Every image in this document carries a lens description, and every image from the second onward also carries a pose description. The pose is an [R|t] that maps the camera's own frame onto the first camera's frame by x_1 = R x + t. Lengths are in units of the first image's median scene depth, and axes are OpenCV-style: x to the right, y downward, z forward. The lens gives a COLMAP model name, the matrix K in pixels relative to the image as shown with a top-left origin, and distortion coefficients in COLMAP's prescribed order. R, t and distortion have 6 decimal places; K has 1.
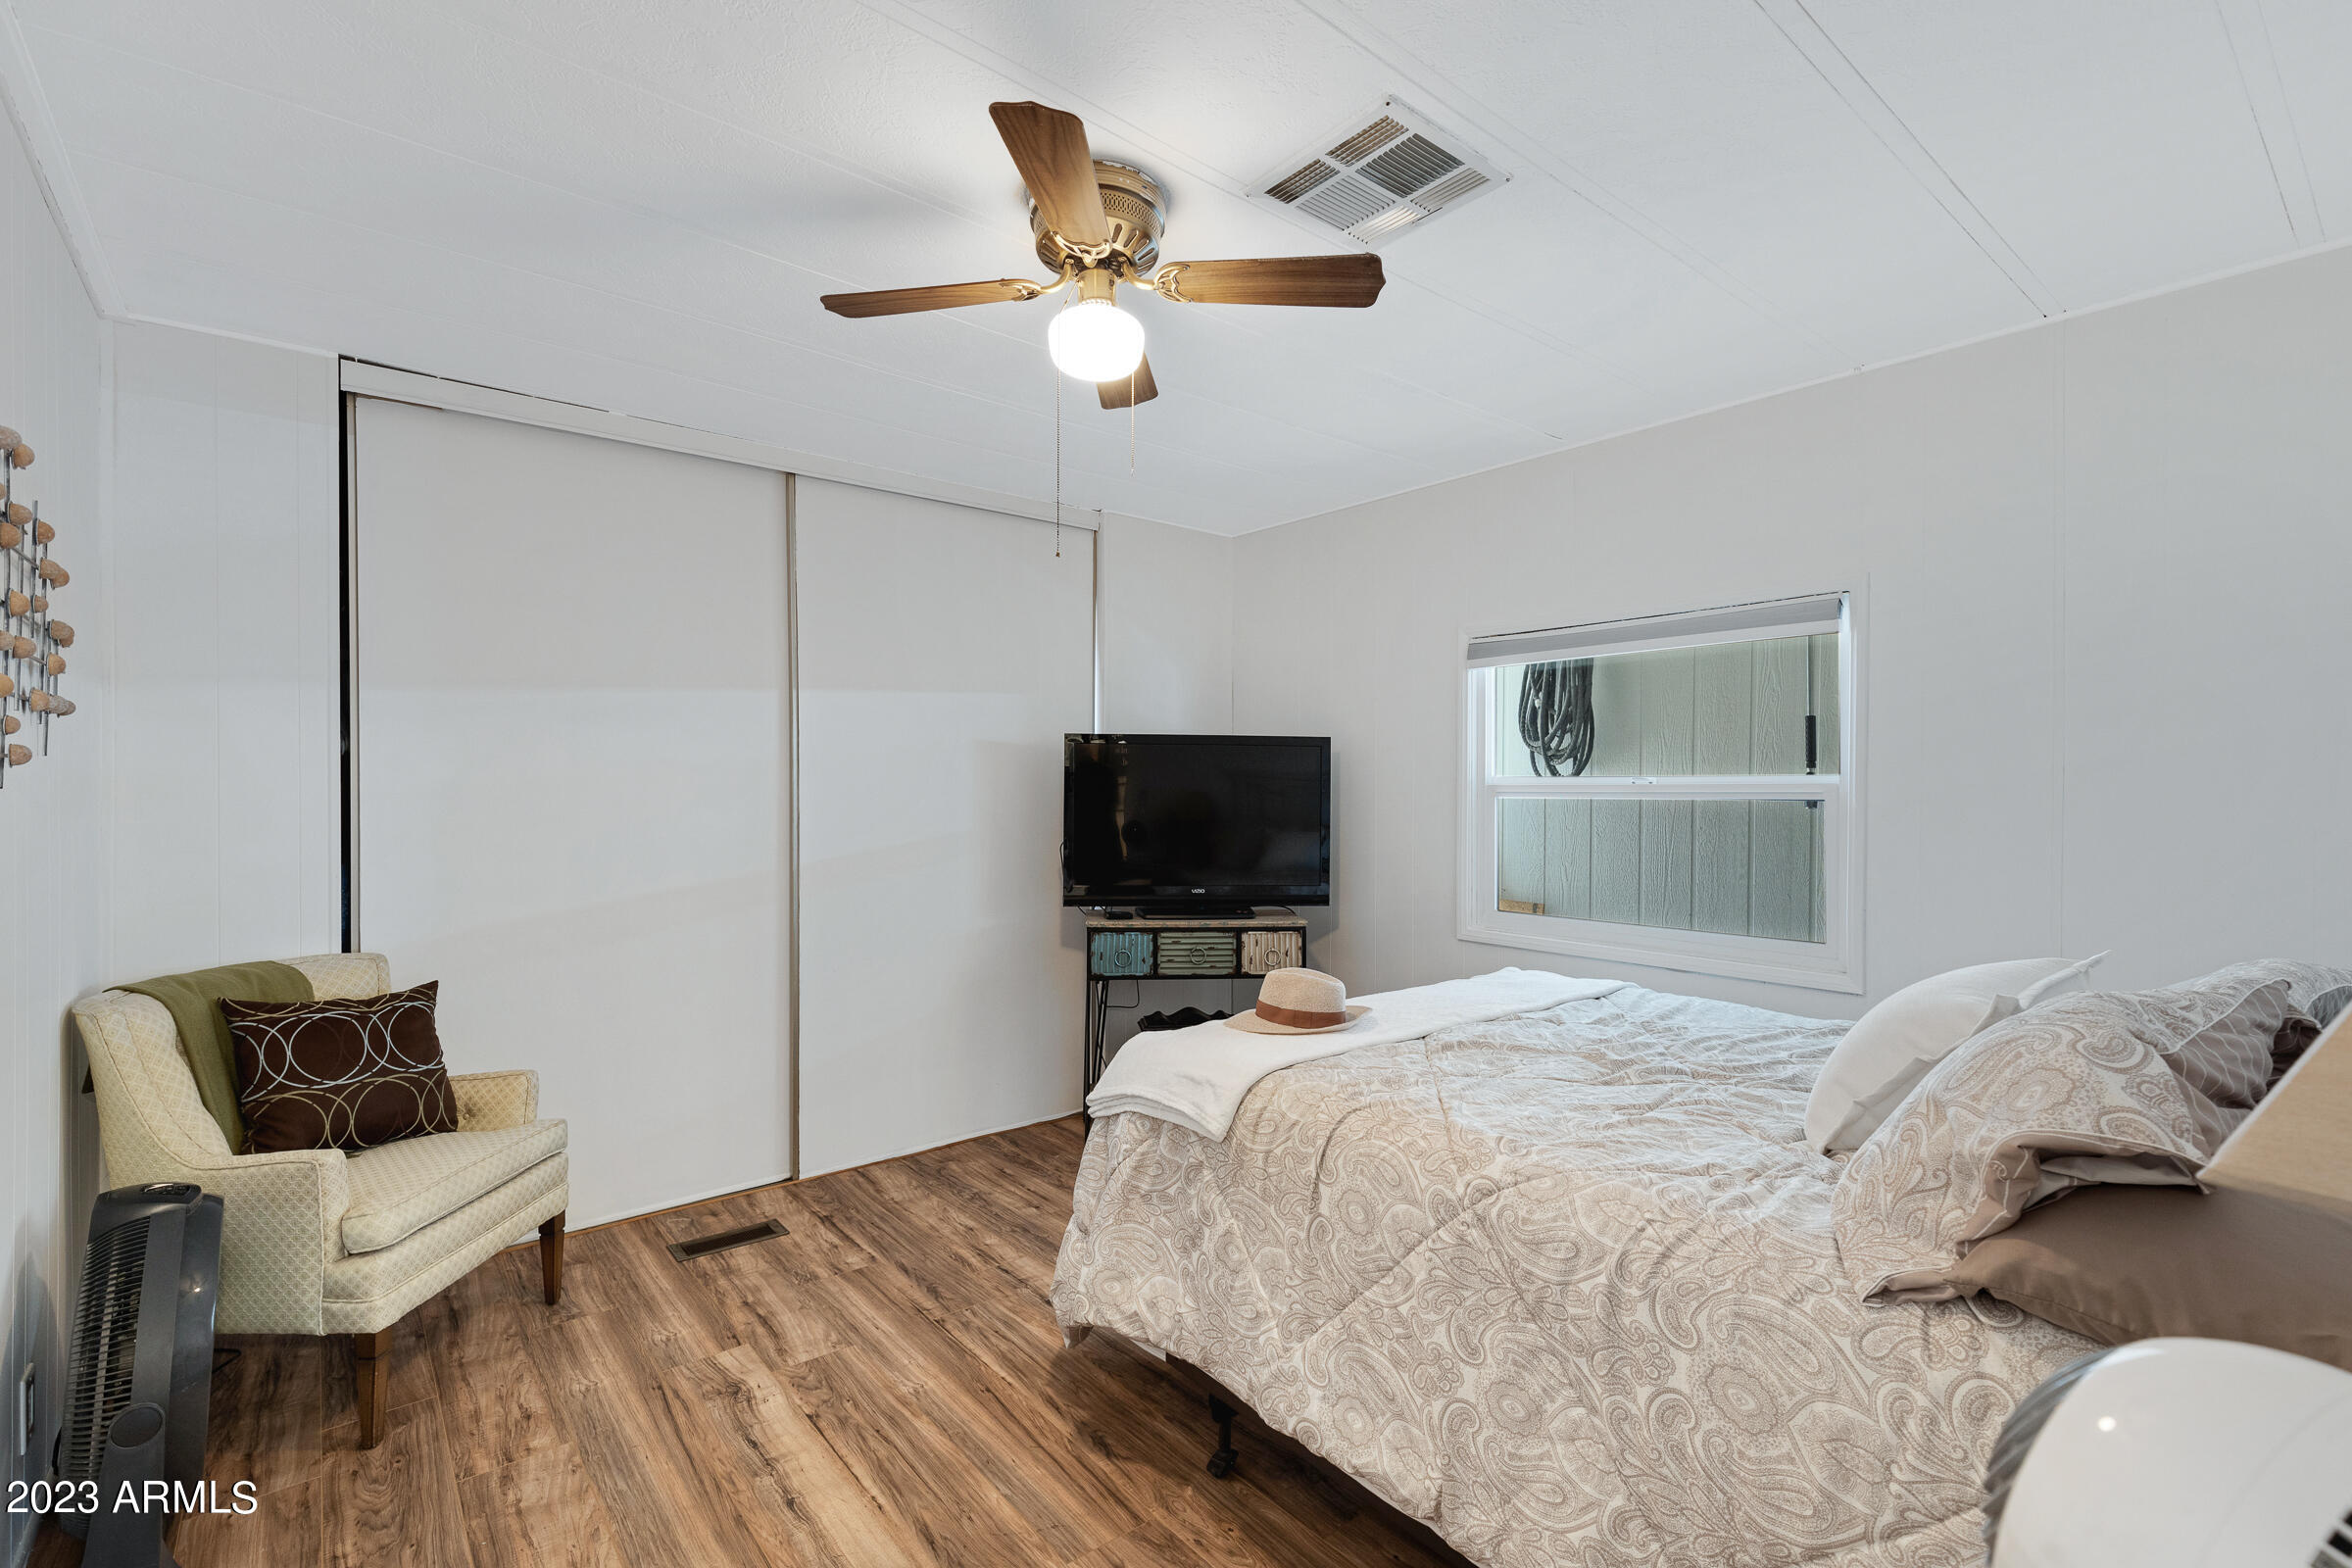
lens RADIAL K [[1094.7, 0, 1176.5], [0, 1094.7, 790.0], [0, 0, 1]] dist [0.005011, -0.000046]
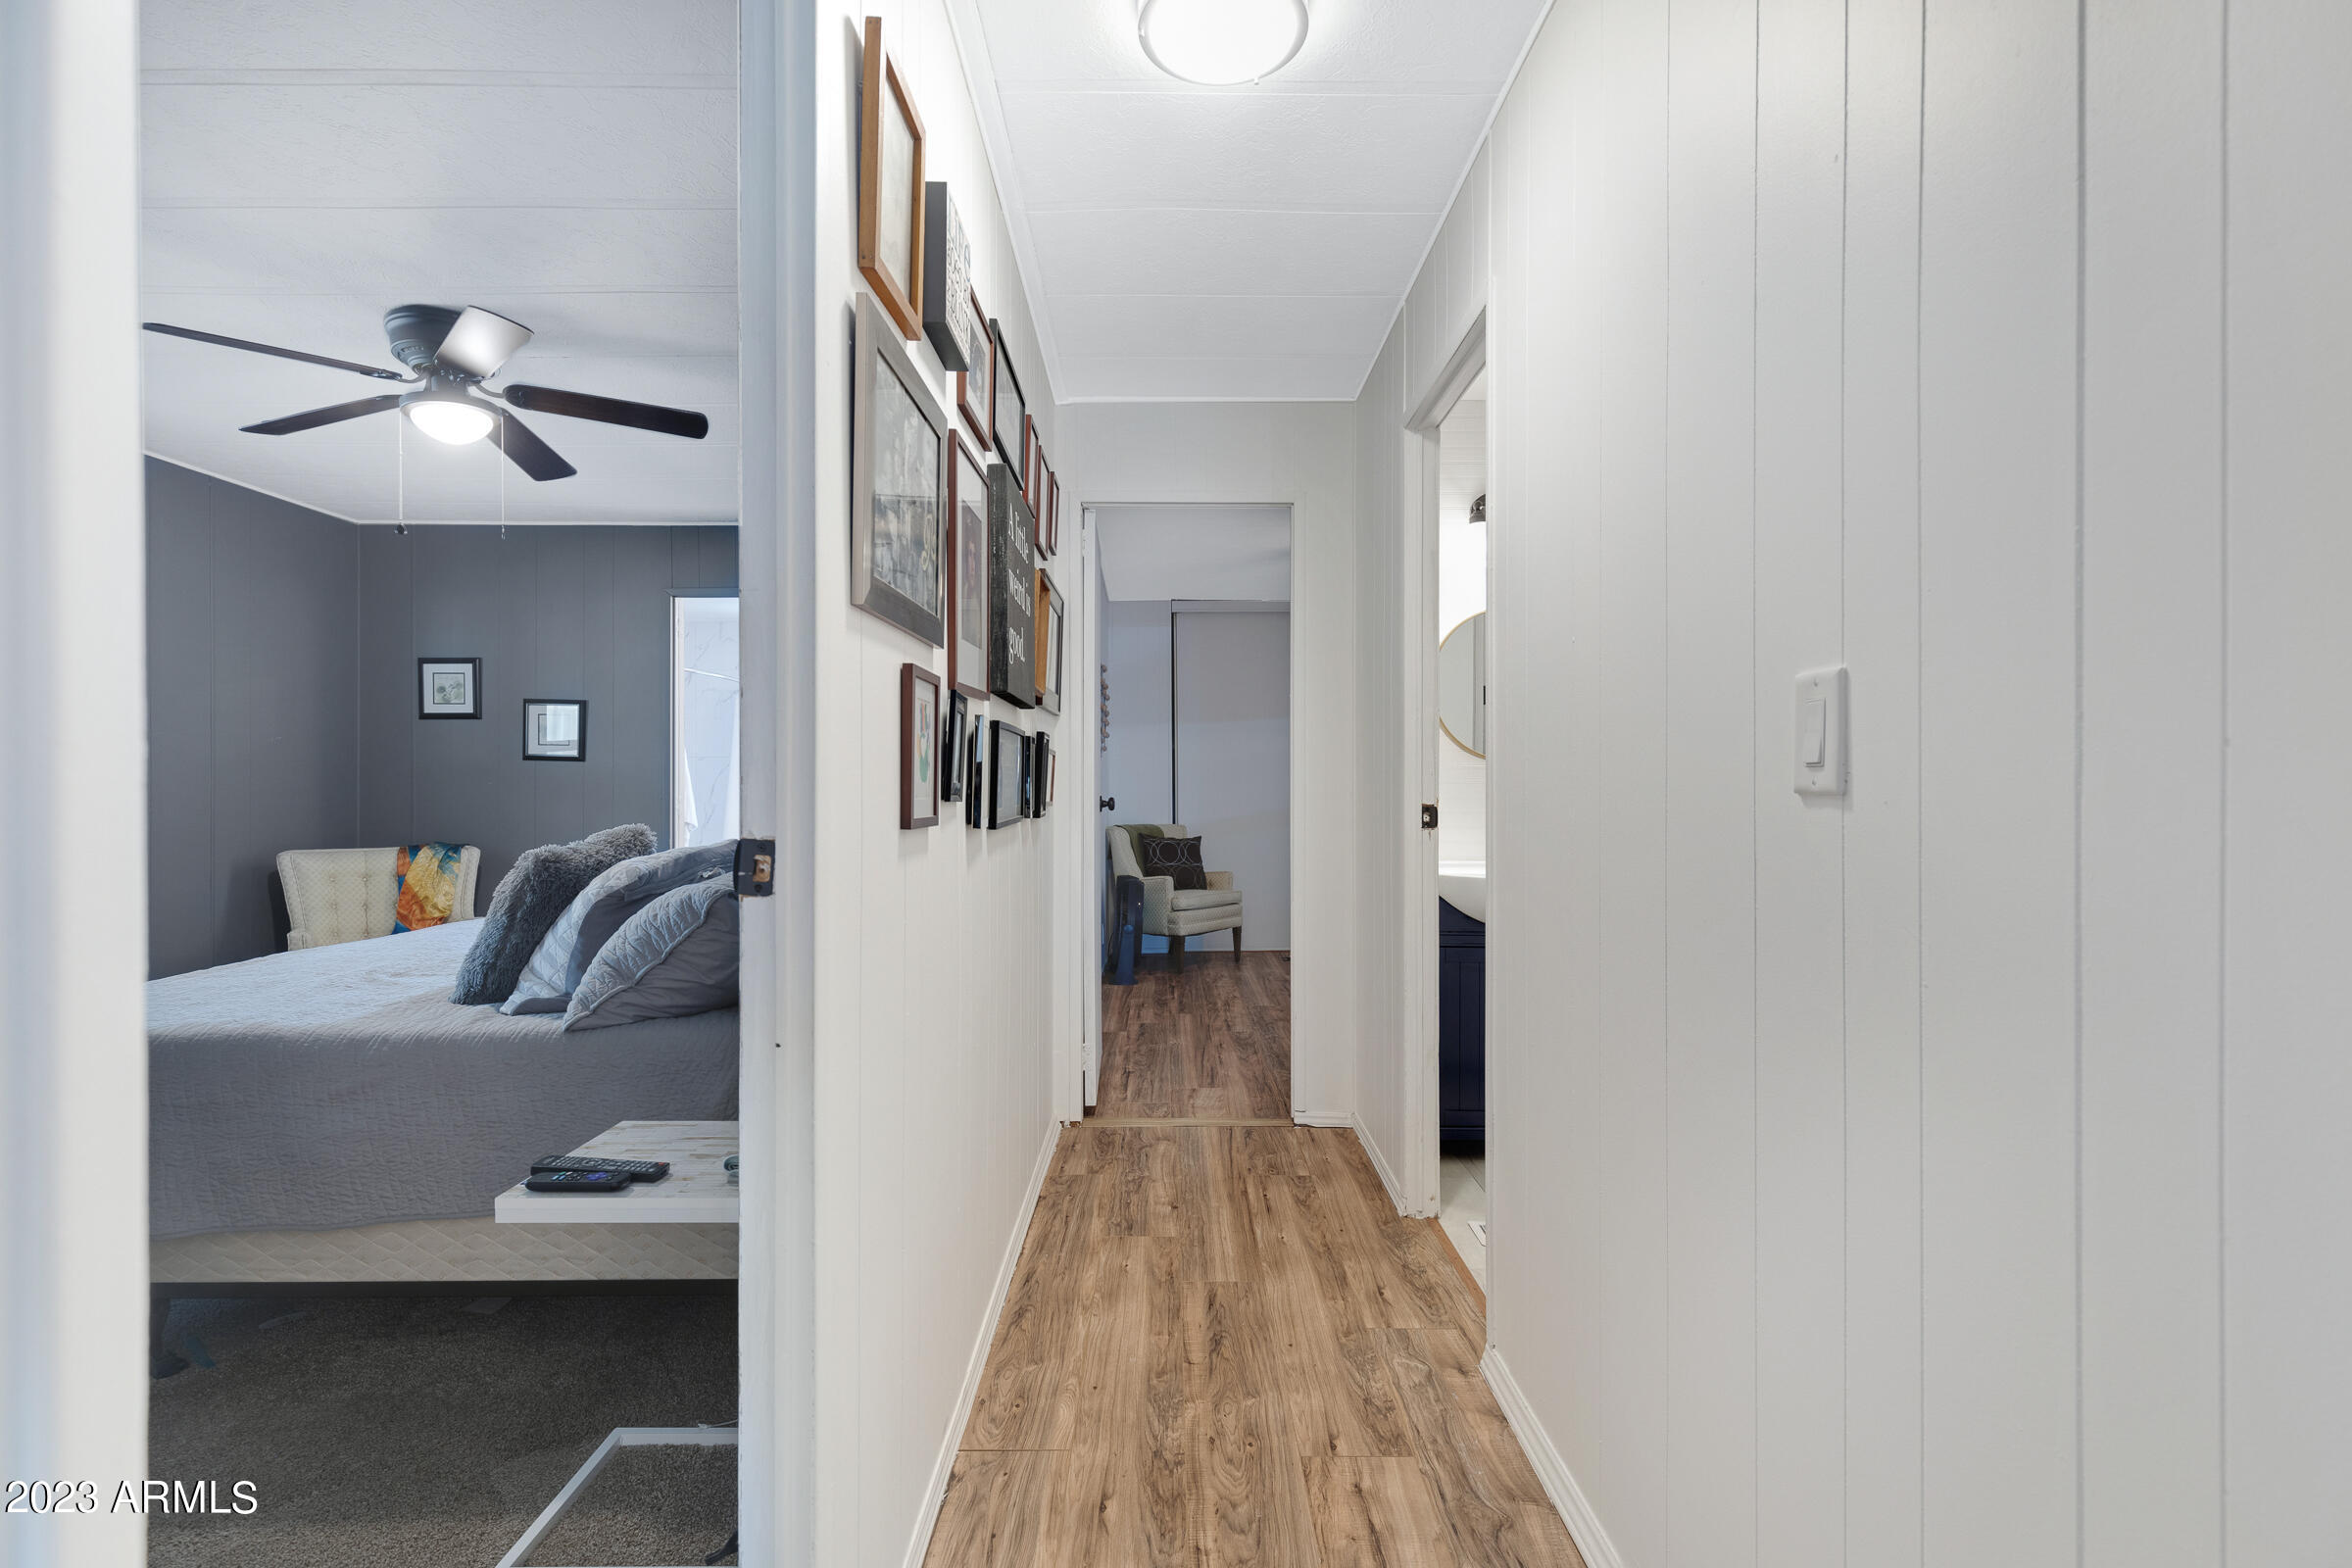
lens RADIAL K [[1094.7, 0, 1173.0], [0, 1094.7, 776.7], [0, 0, 1]] dist [0.005011, -0.000046]
pose [[0.790831, -0.000472, -0.612034, 0.950087], [-0.001585, 0.999995, -0.002819, 0.042393], [0.612032, 0.003200, 0.790826, -1.208135]]
